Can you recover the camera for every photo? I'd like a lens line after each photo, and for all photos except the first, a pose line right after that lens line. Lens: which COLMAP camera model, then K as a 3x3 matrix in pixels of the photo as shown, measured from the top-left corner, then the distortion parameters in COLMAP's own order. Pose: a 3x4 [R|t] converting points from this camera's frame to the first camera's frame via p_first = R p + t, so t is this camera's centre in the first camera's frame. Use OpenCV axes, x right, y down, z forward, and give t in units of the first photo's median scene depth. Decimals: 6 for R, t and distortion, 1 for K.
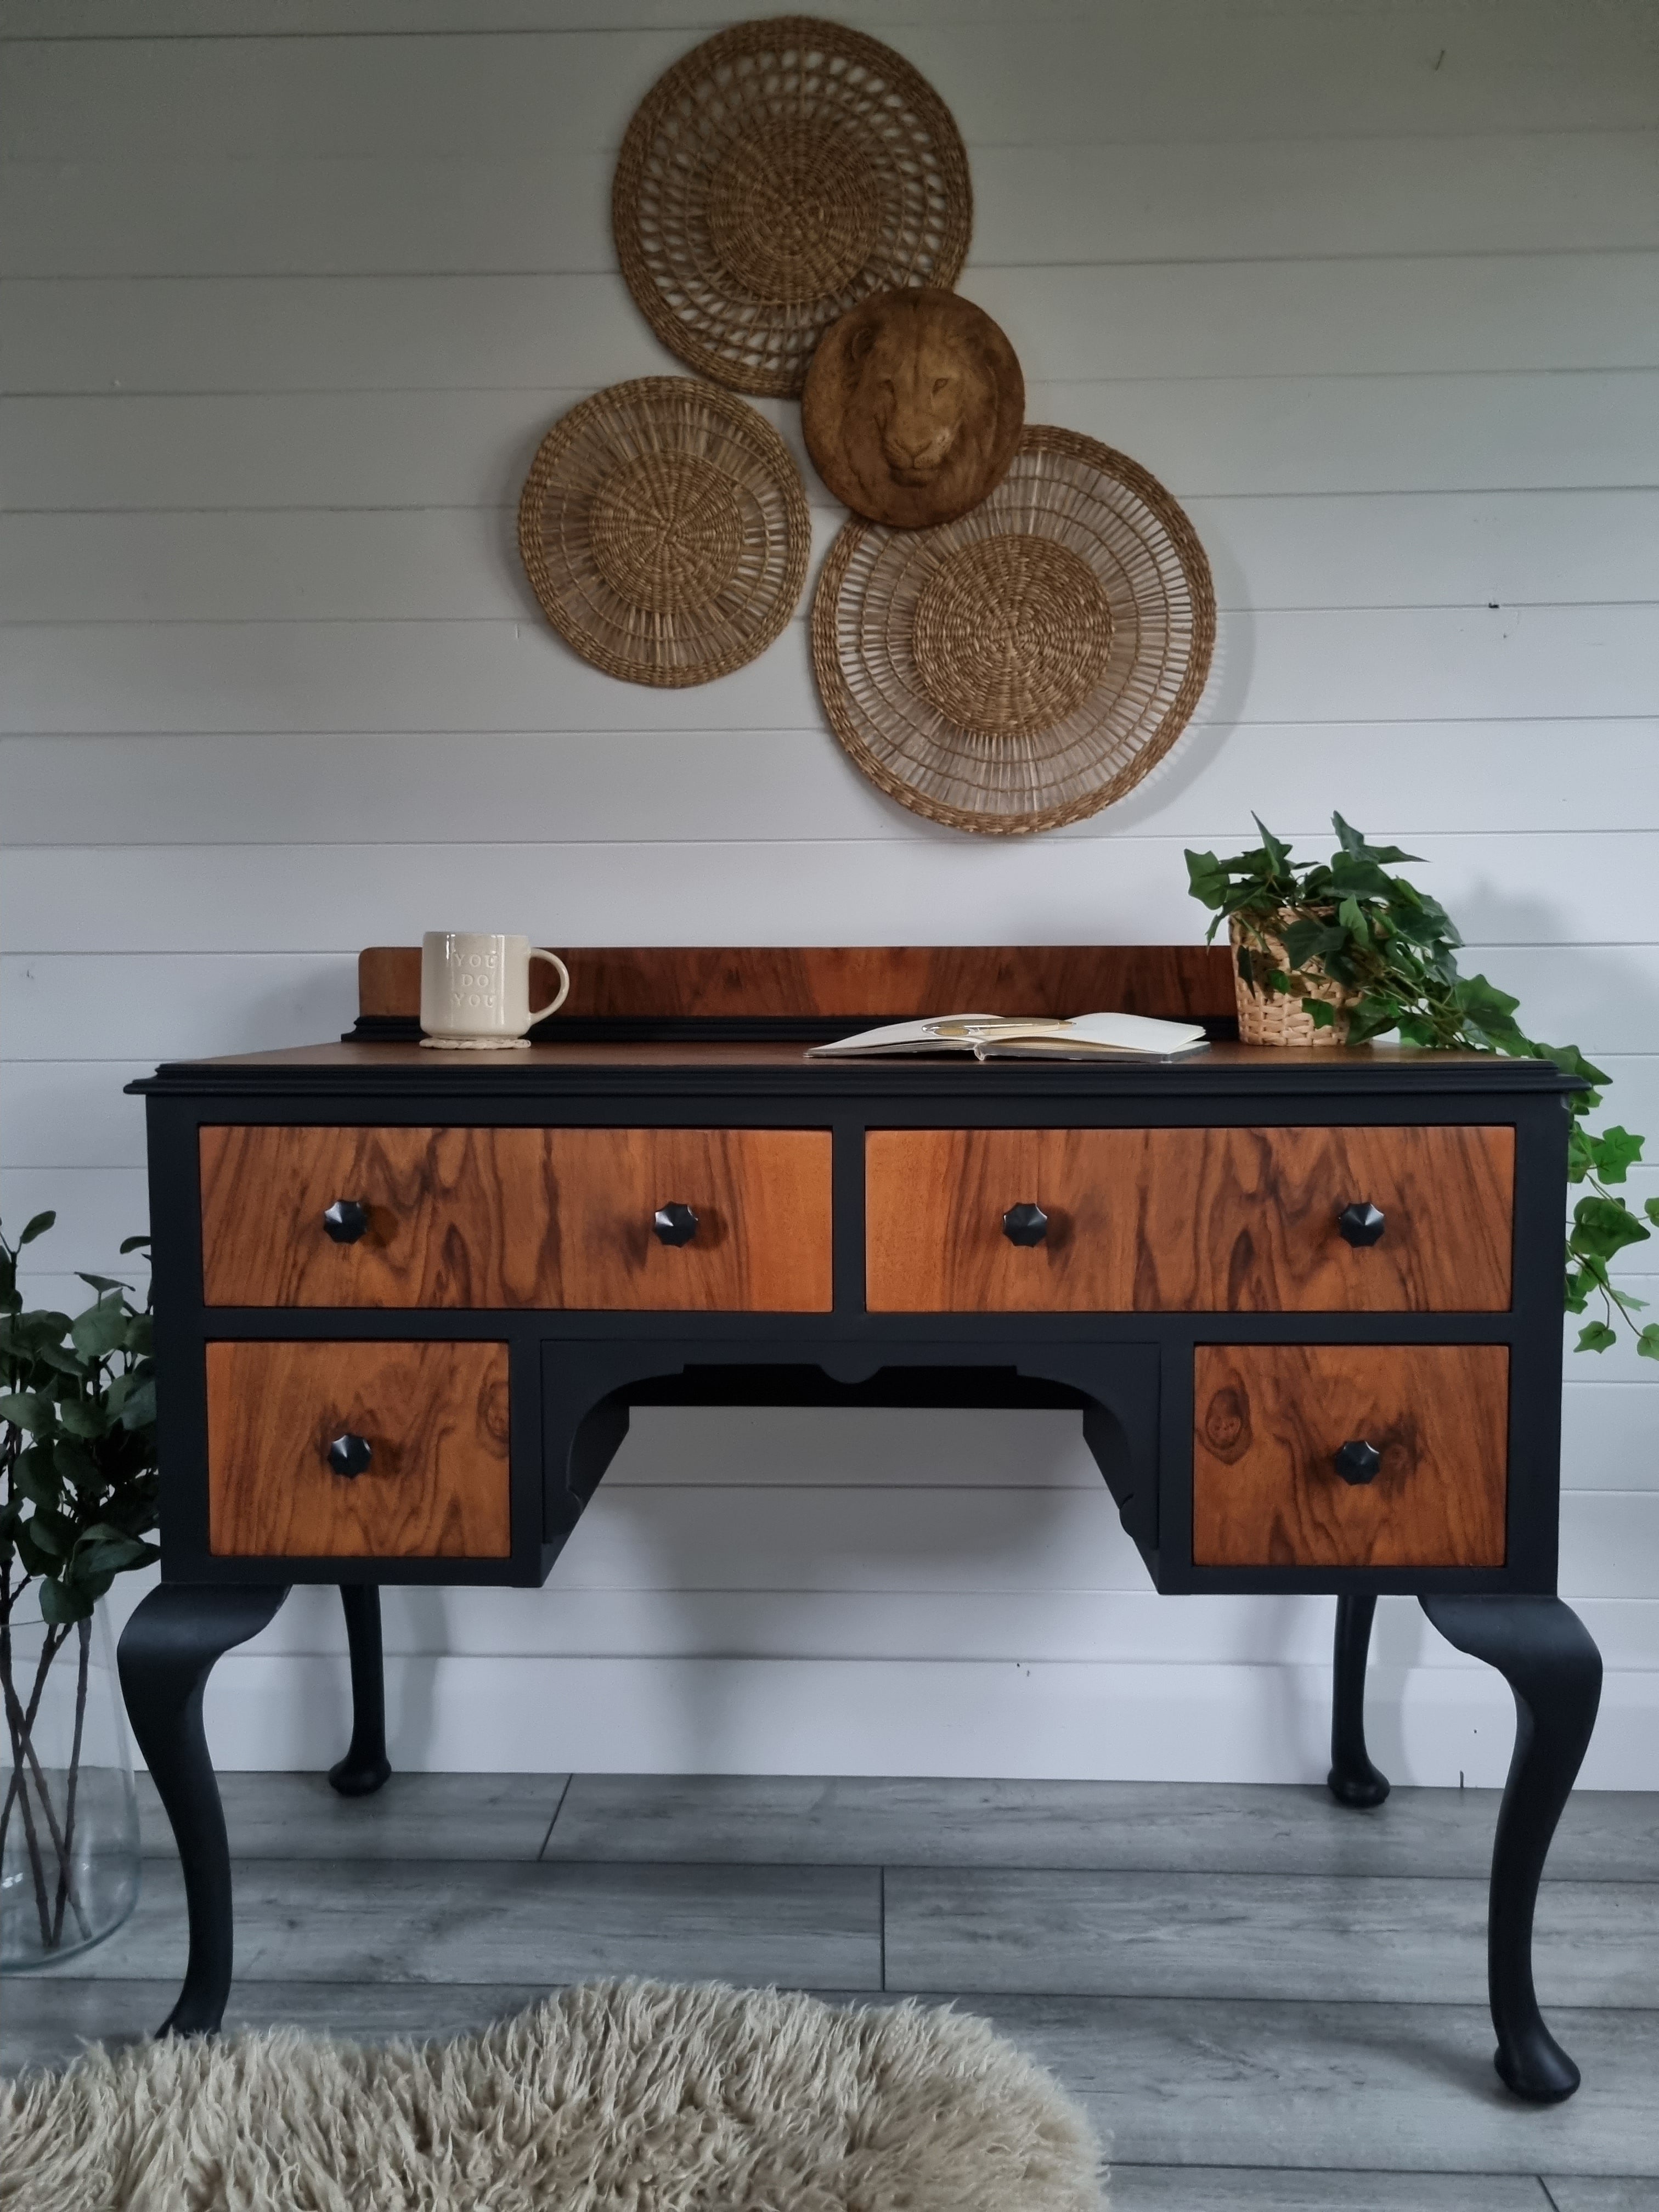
lens RADIAL K [[1677.2, 0, 829.5], [0, 1677.2, 1106.0], [0, 0, 1]] dist [0.043102, -0.039257]
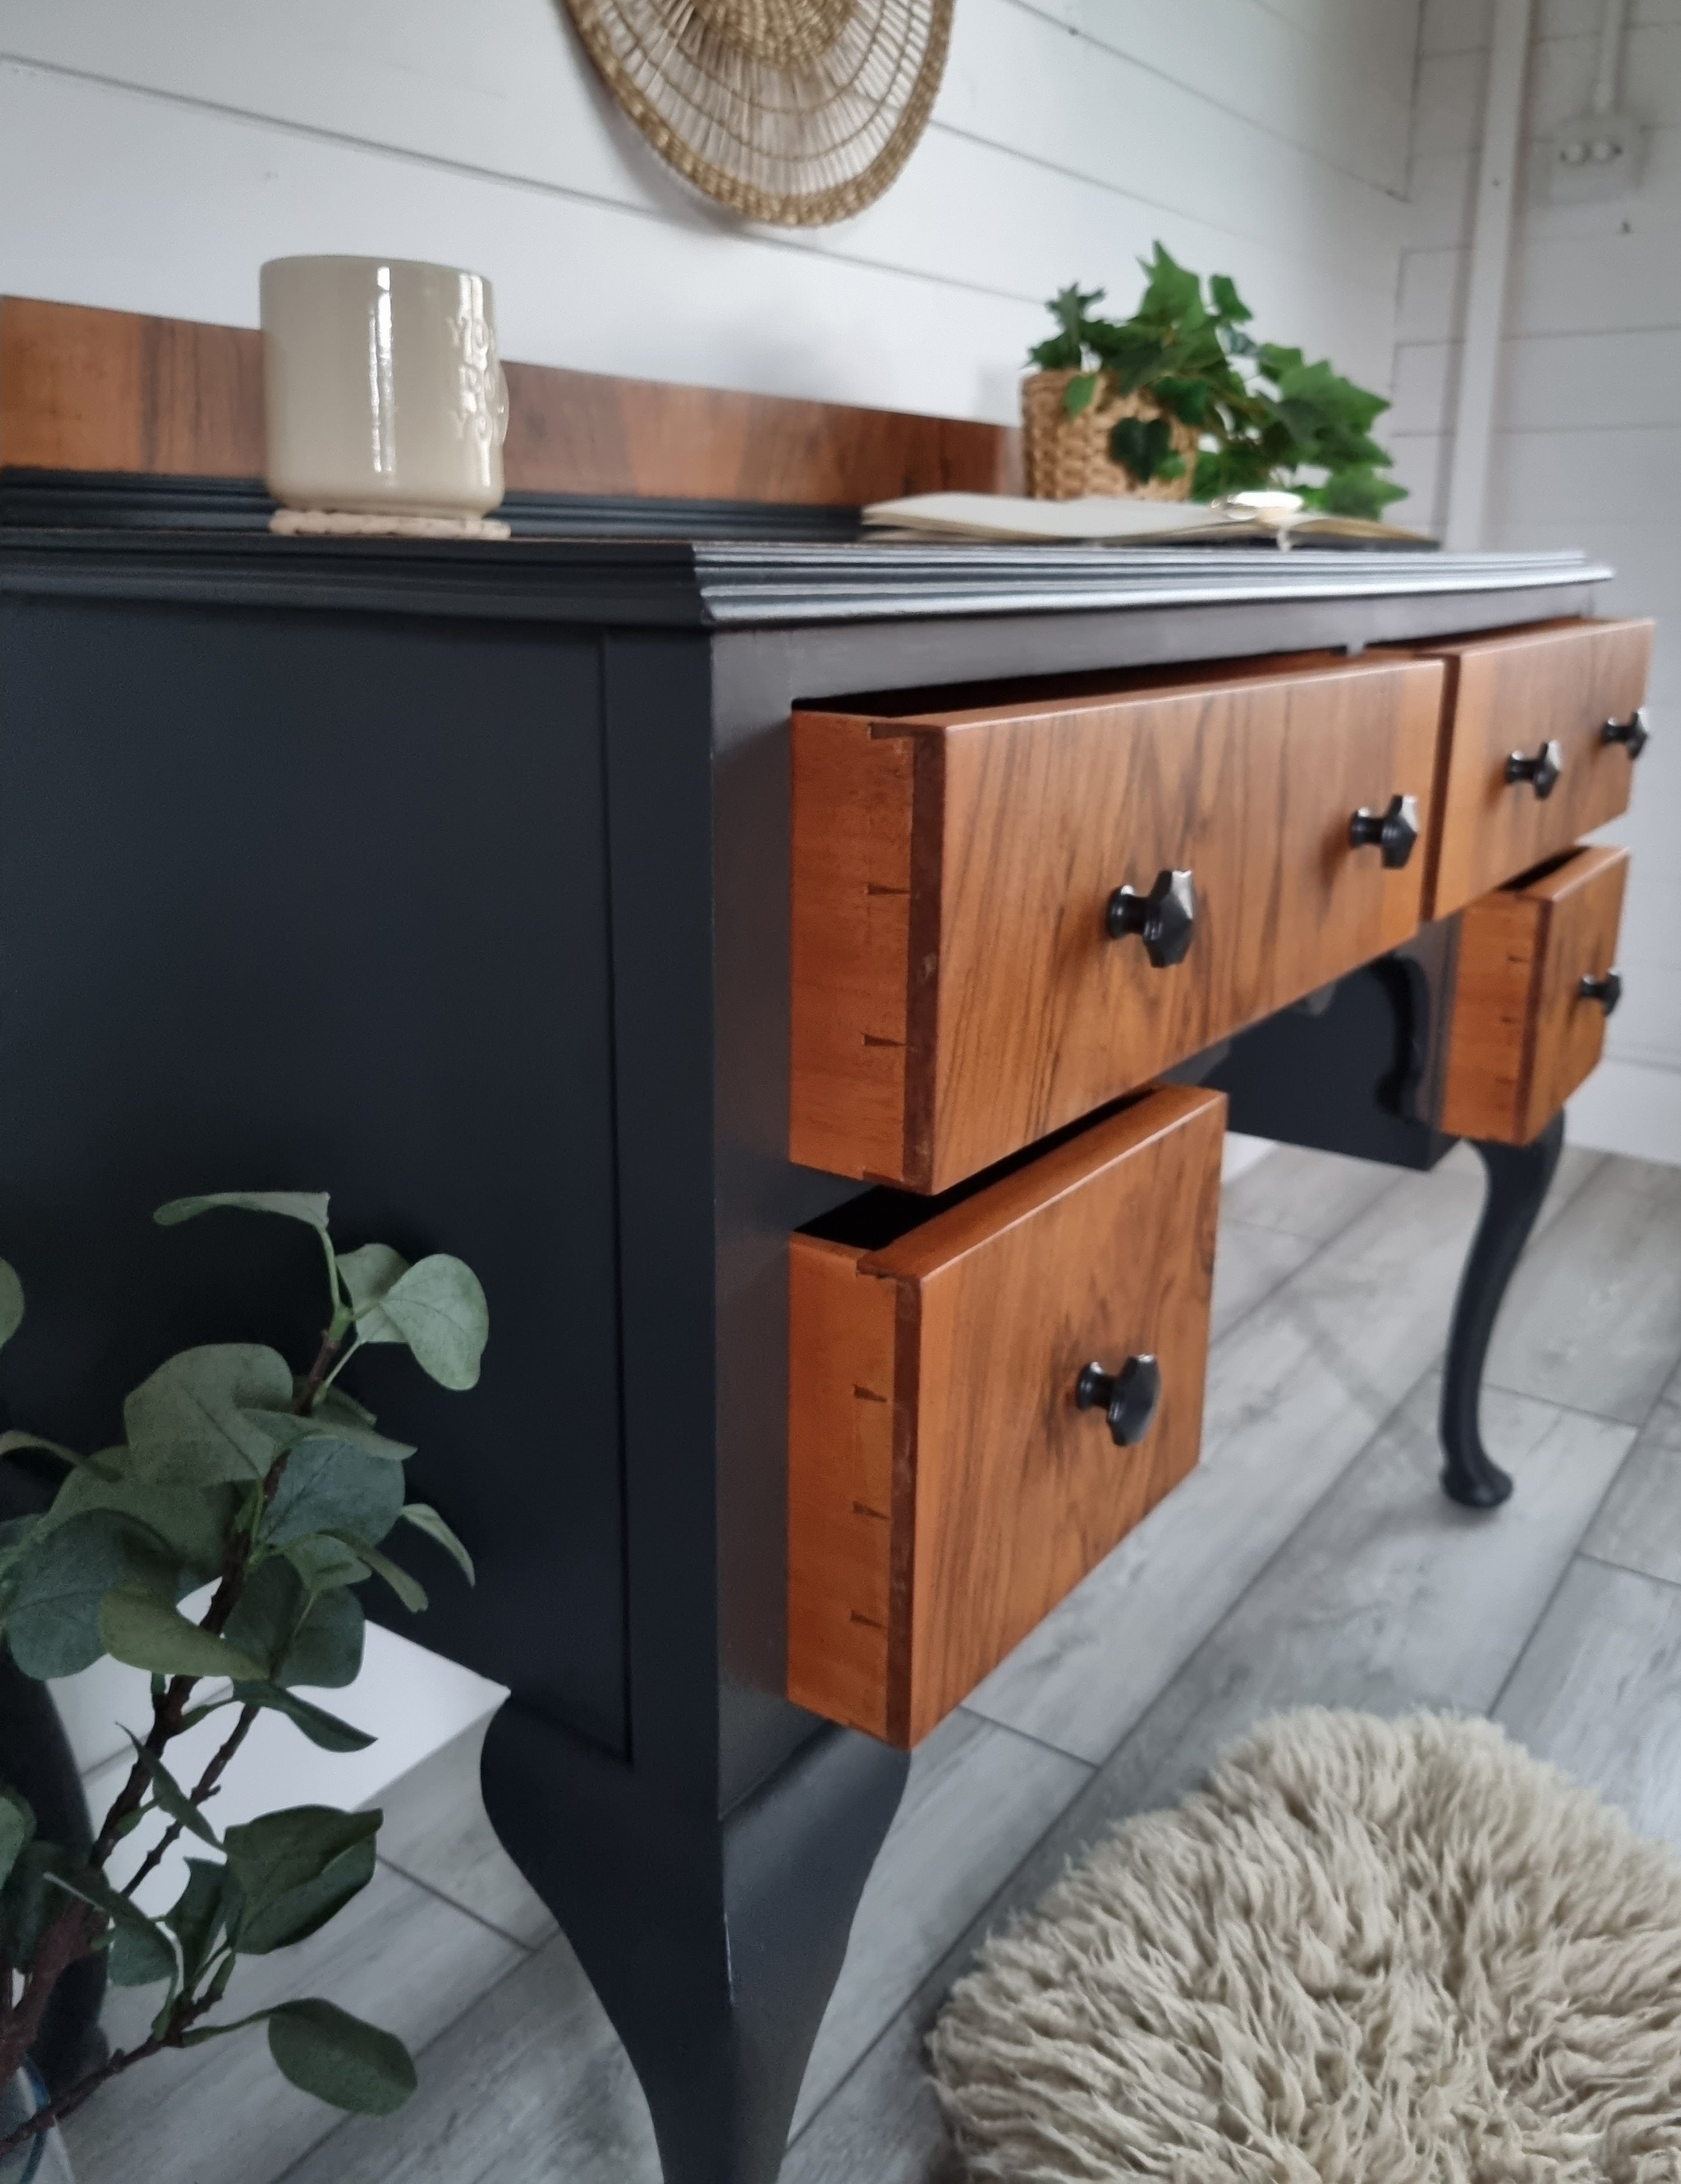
lens RADIAL K [[1695.4, 0, 840.5], [0, 1695.4, 1092.0], [0, 0, 1]] dist [-0.049535, -0.003137]
pose [[0.559779, -0.251443, 0.789572, -0.583229], [0.053646, 0.961848, 0.268273, -0.008779], [-0.826903, -0.107816, 0.551912, 0.687843]]
